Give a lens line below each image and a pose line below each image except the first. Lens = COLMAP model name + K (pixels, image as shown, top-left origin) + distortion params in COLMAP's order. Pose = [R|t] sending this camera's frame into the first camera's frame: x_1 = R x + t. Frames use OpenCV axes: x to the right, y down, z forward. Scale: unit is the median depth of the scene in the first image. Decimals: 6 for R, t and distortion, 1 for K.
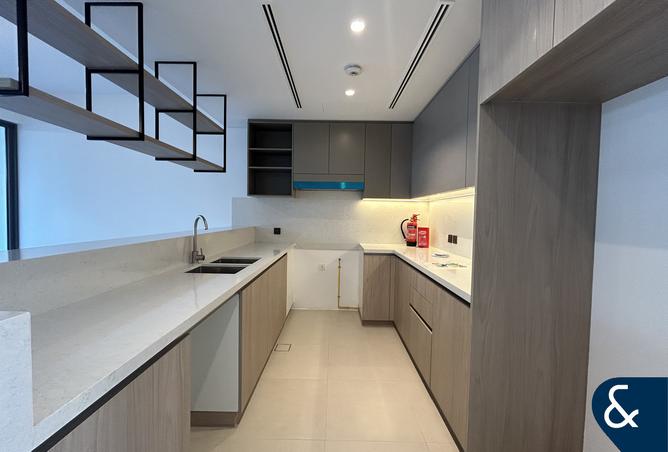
lens RADIAL K [[269.1, 0, 334.0], [0, 269.1, 226.0], [0, 0, 1]] dist [-0.001080, -0.000098]
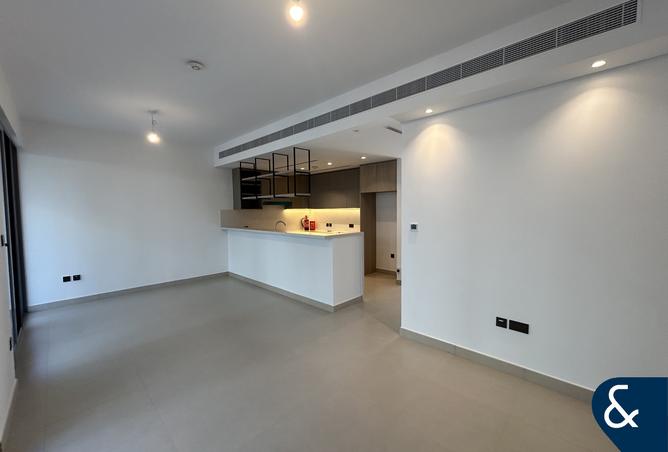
lens RADIAL K [[269.4, 0, 331.4], [0, 269.4, 223.4], [0, 0, 1]] dist [0.001750, 0.000100]
pose [[0.701562, -0.058840, 0.710175, -1.131933], [0.053072, 0.998132, 0.030270, -0.037240], [-0.710629, 0.016454, 0.703375, -0.682071]]
